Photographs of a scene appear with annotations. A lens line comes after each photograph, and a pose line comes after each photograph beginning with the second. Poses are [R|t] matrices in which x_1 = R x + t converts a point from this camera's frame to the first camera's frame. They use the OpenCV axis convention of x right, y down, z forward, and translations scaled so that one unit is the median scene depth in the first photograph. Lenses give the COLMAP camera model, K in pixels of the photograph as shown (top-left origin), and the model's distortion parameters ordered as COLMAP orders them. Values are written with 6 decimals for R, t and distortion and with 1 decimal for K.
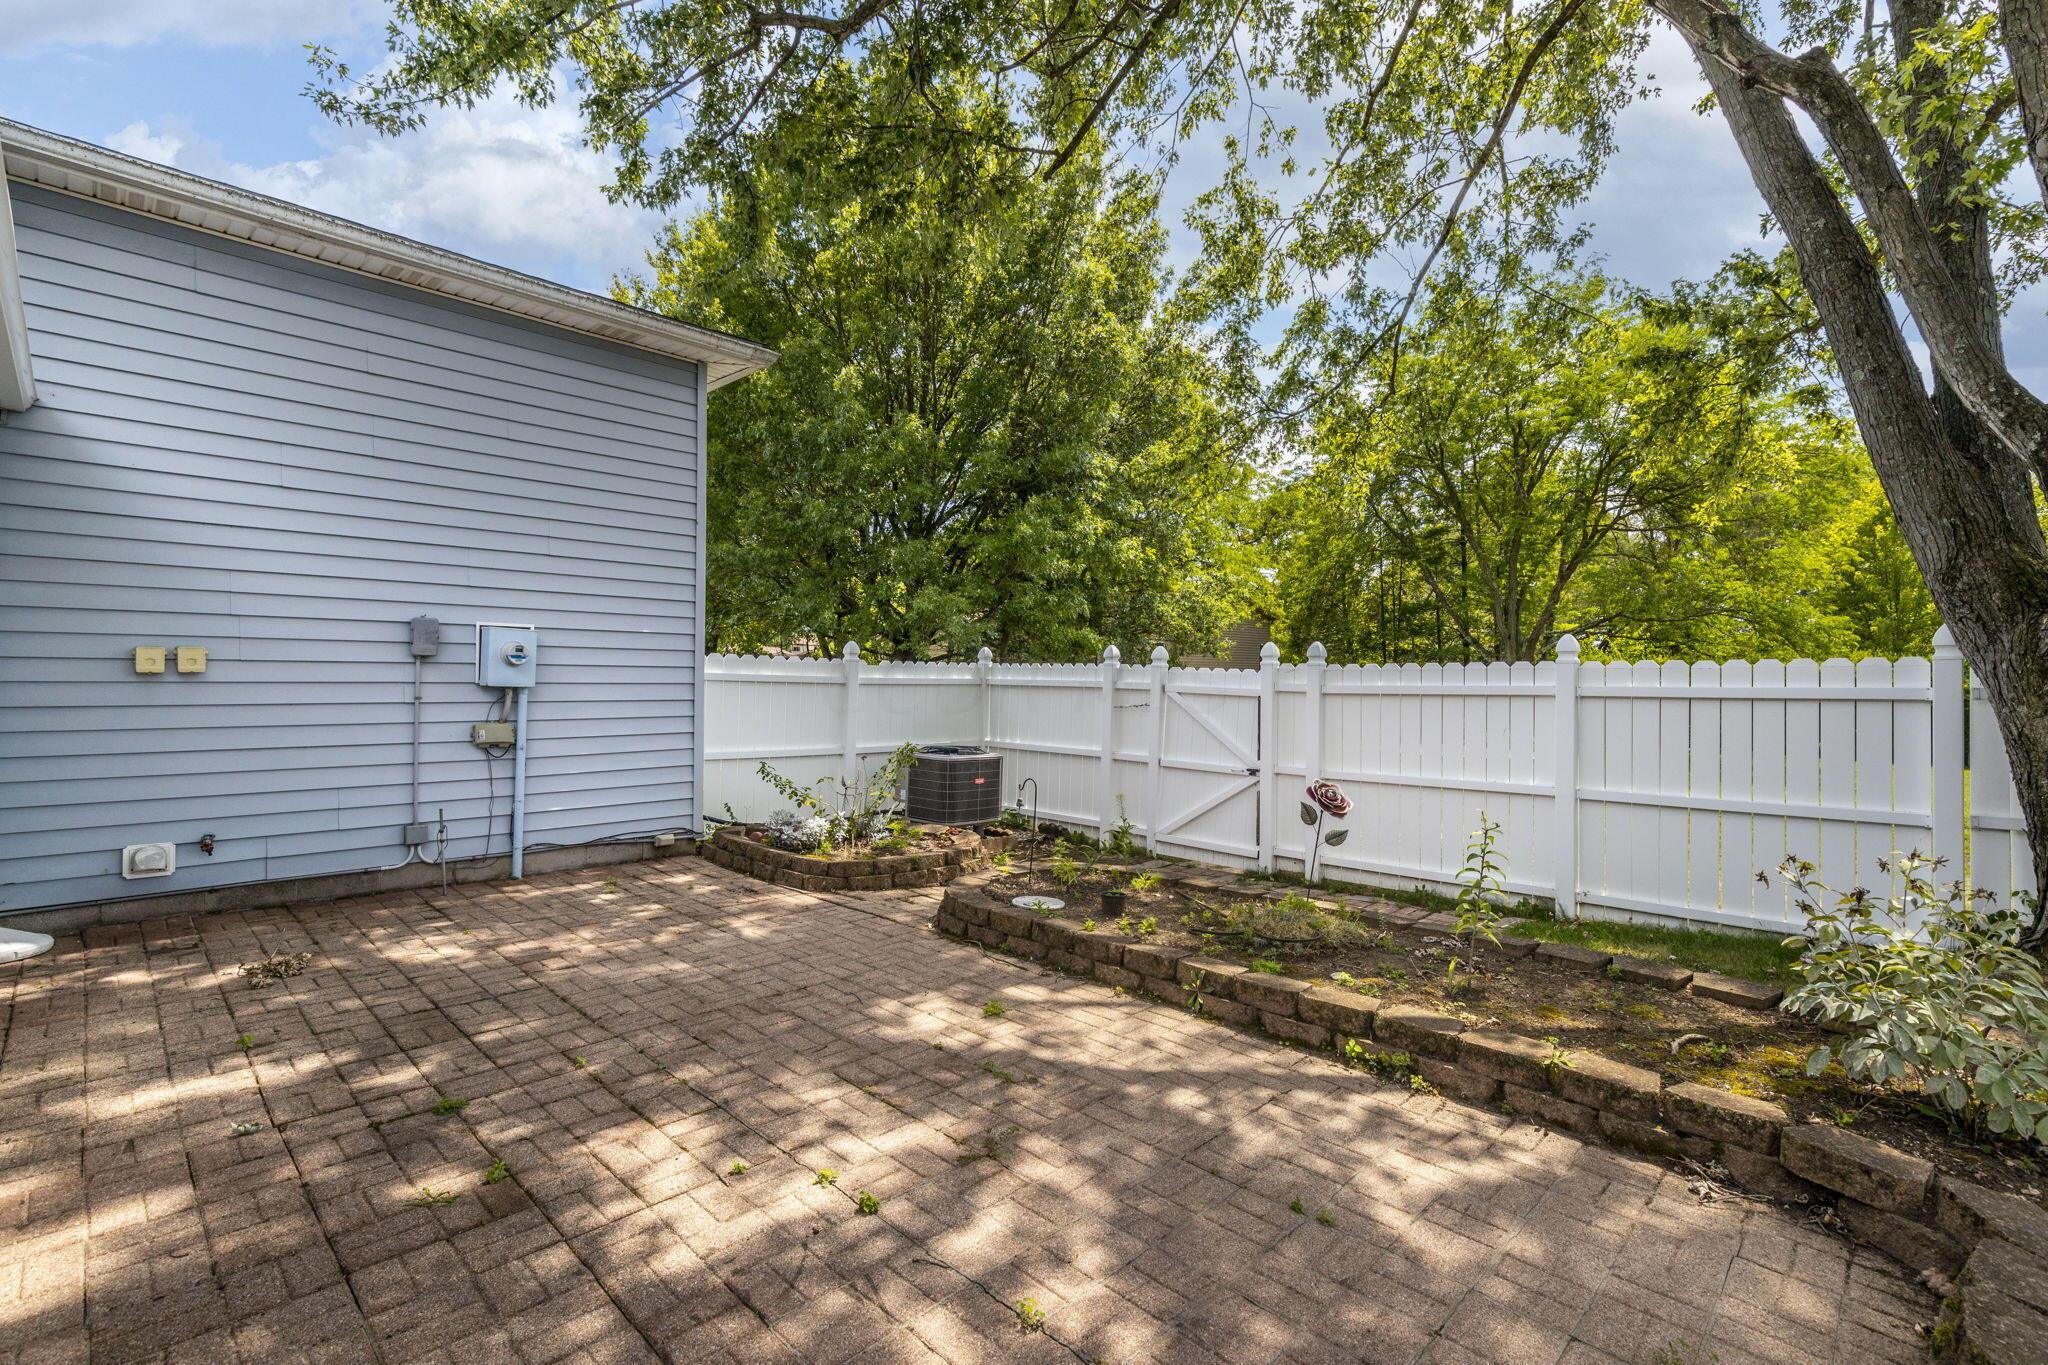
lens RADIAL K [[917.2, 0, 1031.2], [0, 917.2, 682.3], [0, 0, 1]] dist [0.007568, -0.000234]
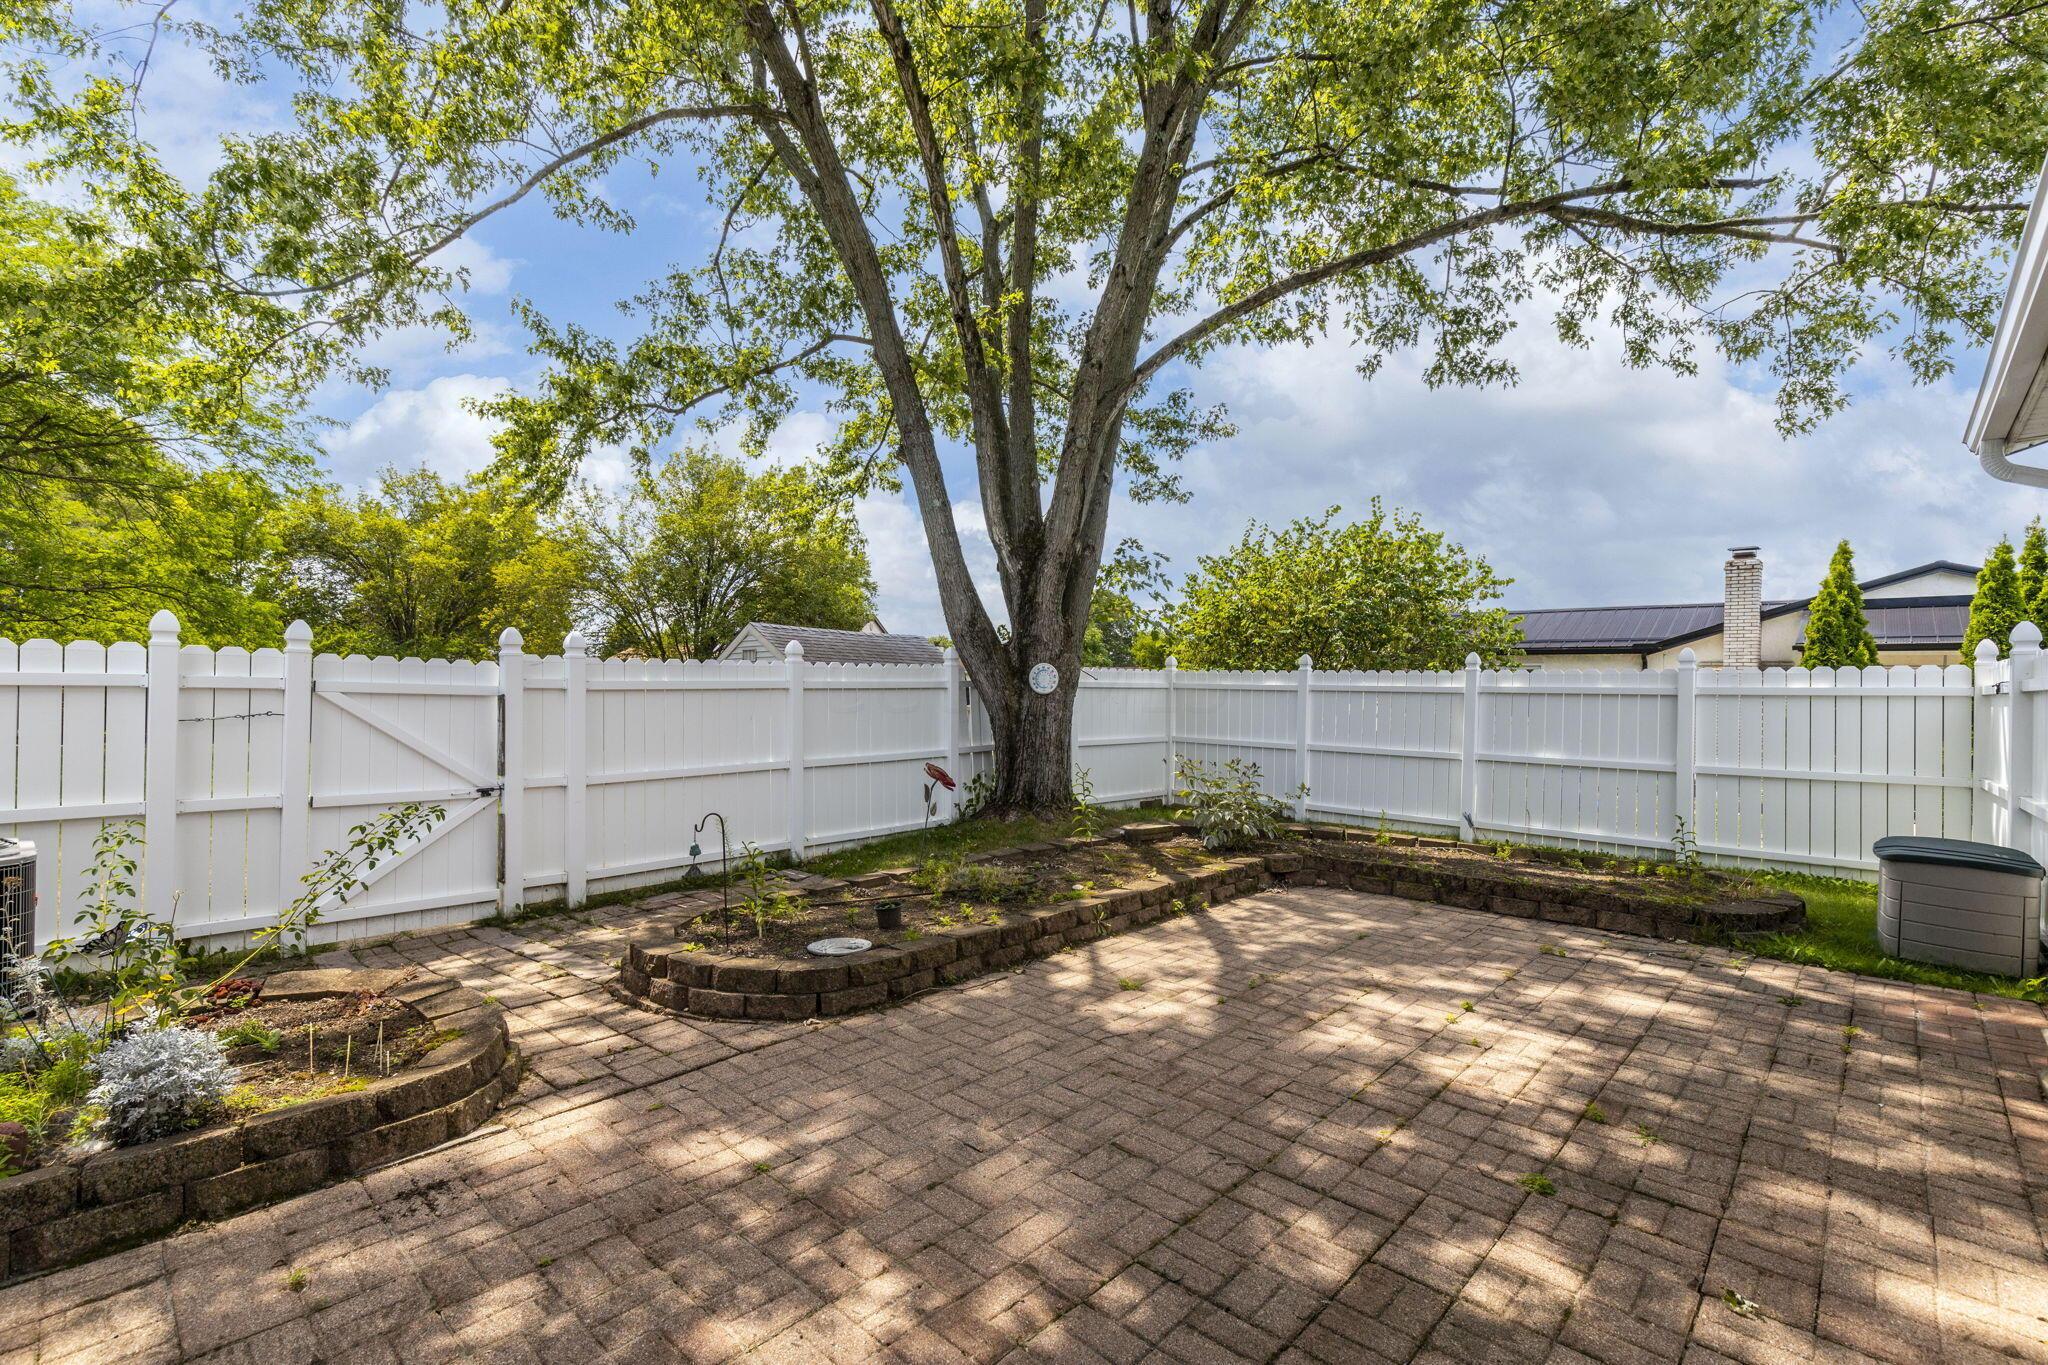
lens RADIAL K [[917.2, 0, 1031.2], [0, 917.2, 682.3], [0, 0, 1]] dist [0.007568, -0.000234]
pose [[-0.023289, -0.010751, 0.999671, -0.830056], [-0.010422, 0.999890, 0.010510, -0.012918], [-0.999674, -0.010174, -0.023398, 0.838244]]
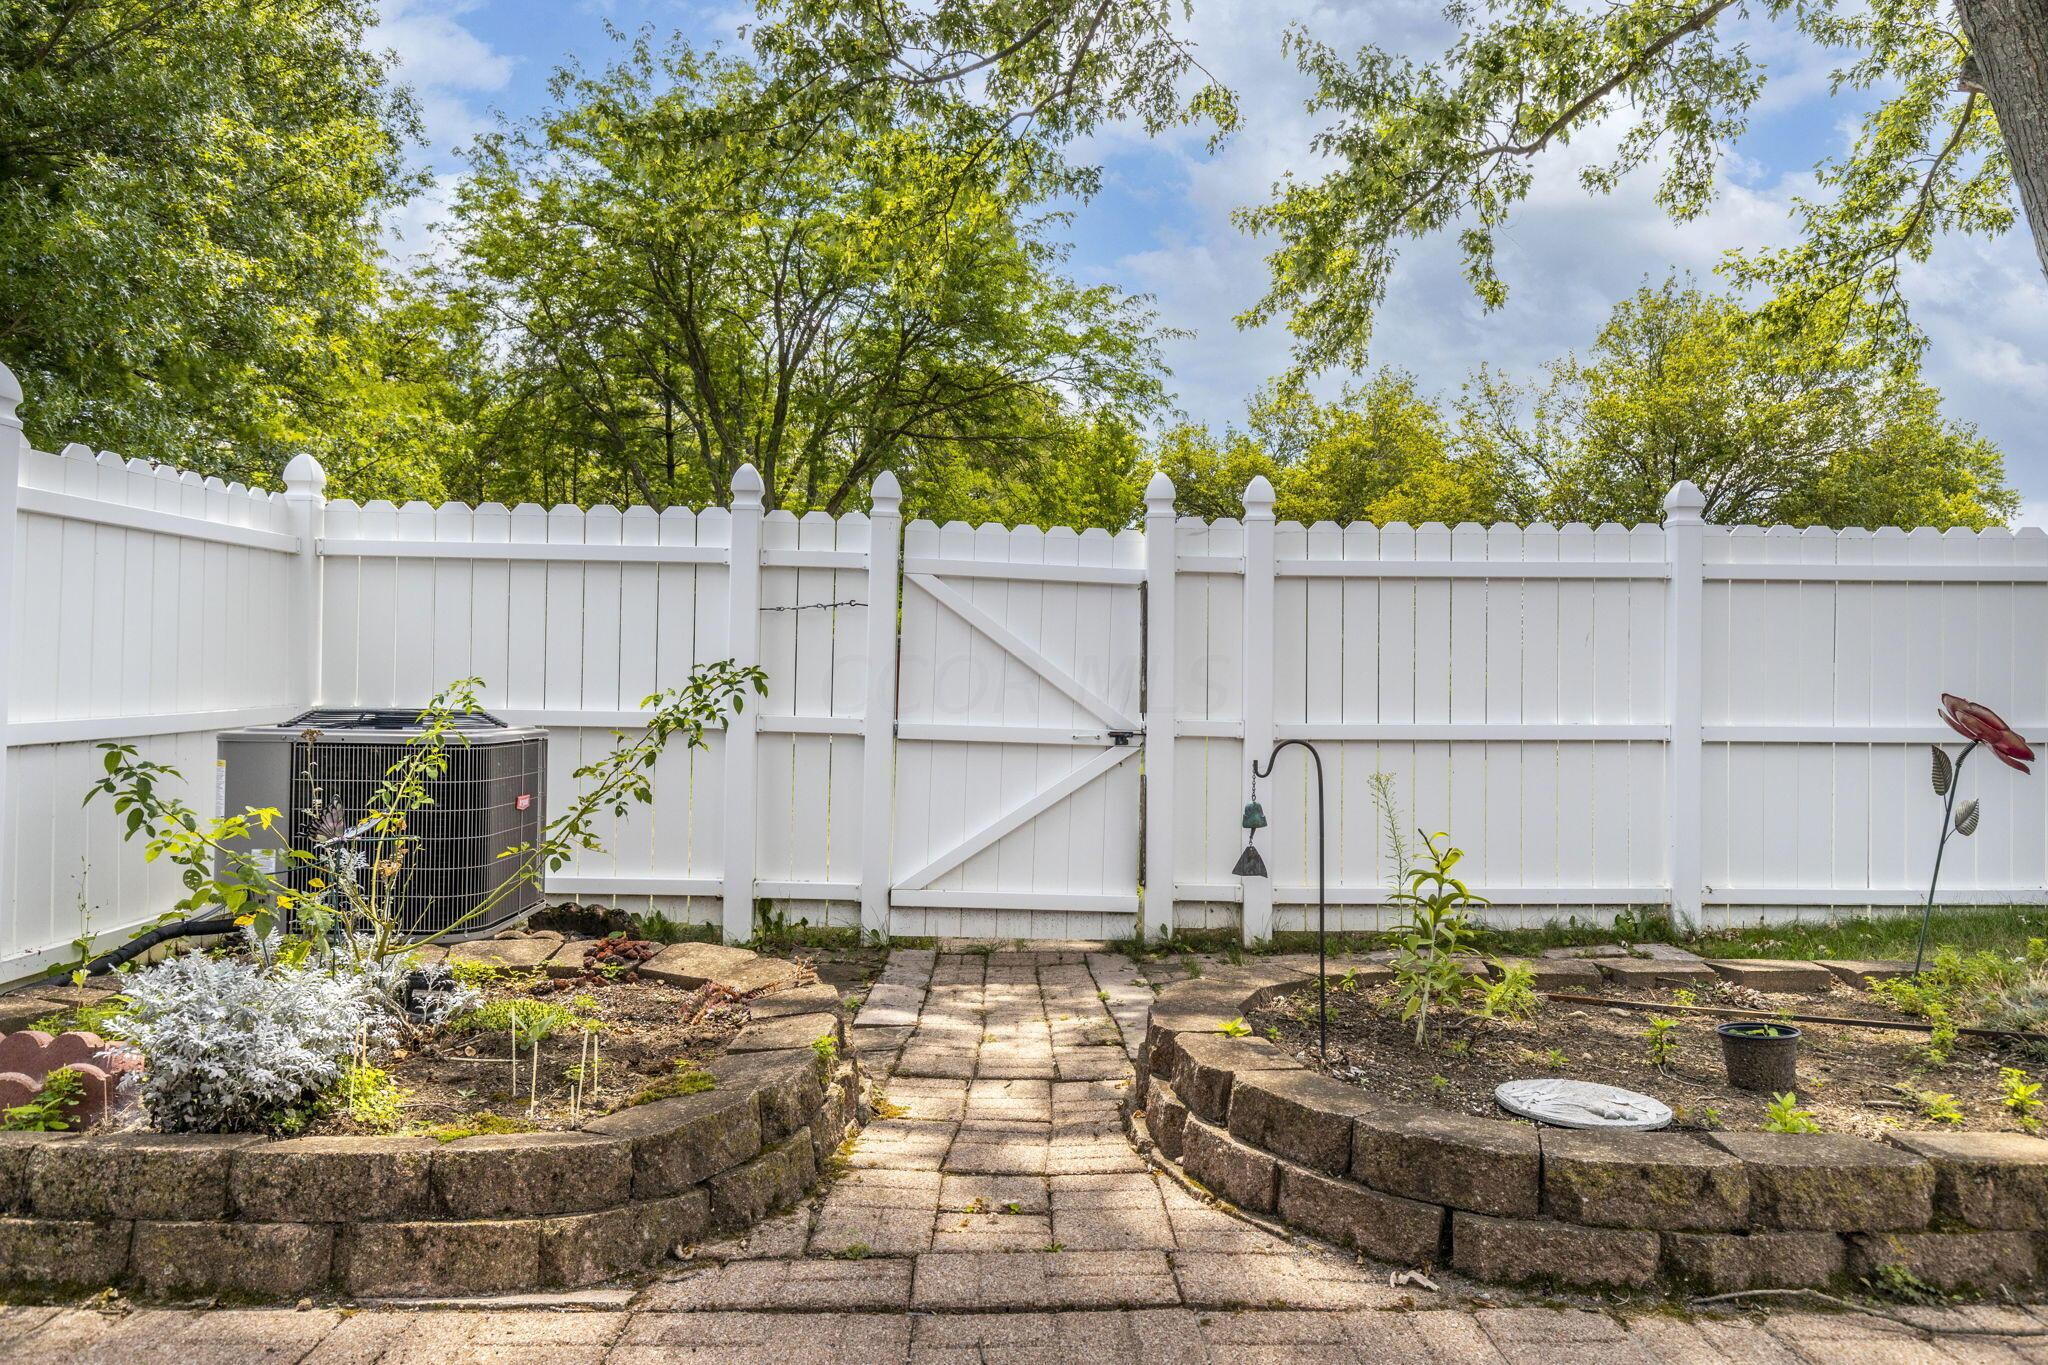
lens RADIAL K [[1365.5, 0, 1024.0], [0, 1365.5, 682.5], [0, 0, 1]] dist [-0.006467, -0.001689]
pose [[0.700987, -0.011342, 0.713084, -0.470265], [-0.003733, 0.999801, 0.019572, 0.081902], [-0.713164, -0.016382, 0.700806, 0.798521]]
